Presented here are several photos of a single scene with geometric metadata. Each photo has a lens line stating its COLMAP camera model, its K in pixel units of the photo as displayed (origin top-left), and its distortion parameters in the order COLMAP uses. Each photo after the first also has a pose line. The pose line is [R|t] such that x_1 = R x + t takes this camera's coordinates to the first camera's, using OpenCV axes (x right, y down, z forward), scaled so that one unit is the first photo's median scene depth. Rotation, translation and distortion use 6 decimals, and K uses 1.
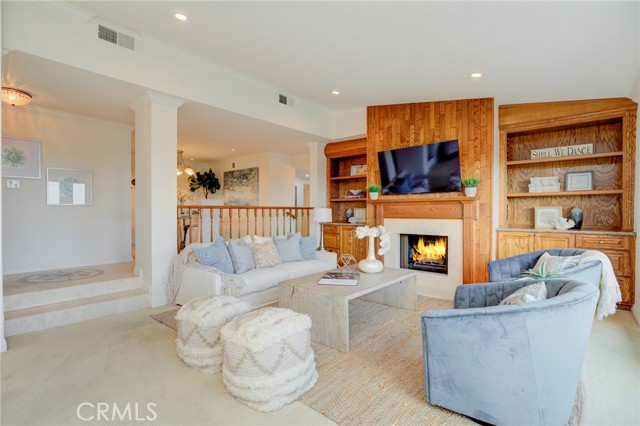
lens RADIAL K [[293.7, 0, 316.5], [0, 293.7, 211.2], [0, 0, 1]] dist [-0.018918, 0.000457]
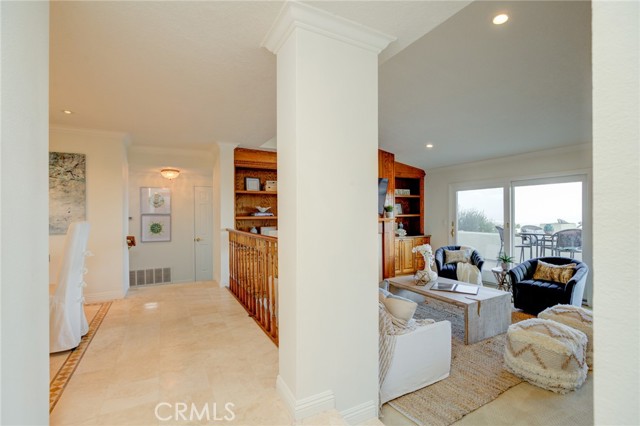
lens RADIAL K [[293.7, 0, 316.5], [0, 293.7, 211.2], [0, 0, 1]] dist [-0.018918, 0.000457]
pose [[0.360948, 0.003772, 0.932578, -0.919099], [0.009770, 0.999922, -0.007826, -0.074306], [-0.932535, 0.011936, 0.360883, 0.766219]]
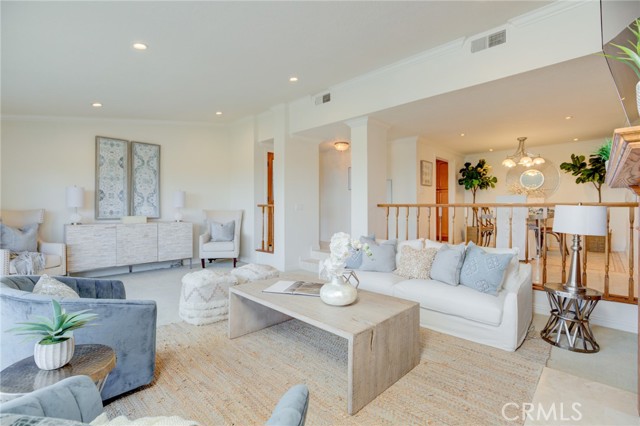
lens RADIAL K [[293.7, 0, 316.5], [0, 293.7, 211.2], [0, 0, 1]] dist [-0.018918, 0.000457]
pose [[-0.061030, 0.011271, -0.998072, 1.034417], [-0.004245, 0.999924, 0.011551, -0.005767], [0.998127, 0.004941, -0.060977, 1.193218]]
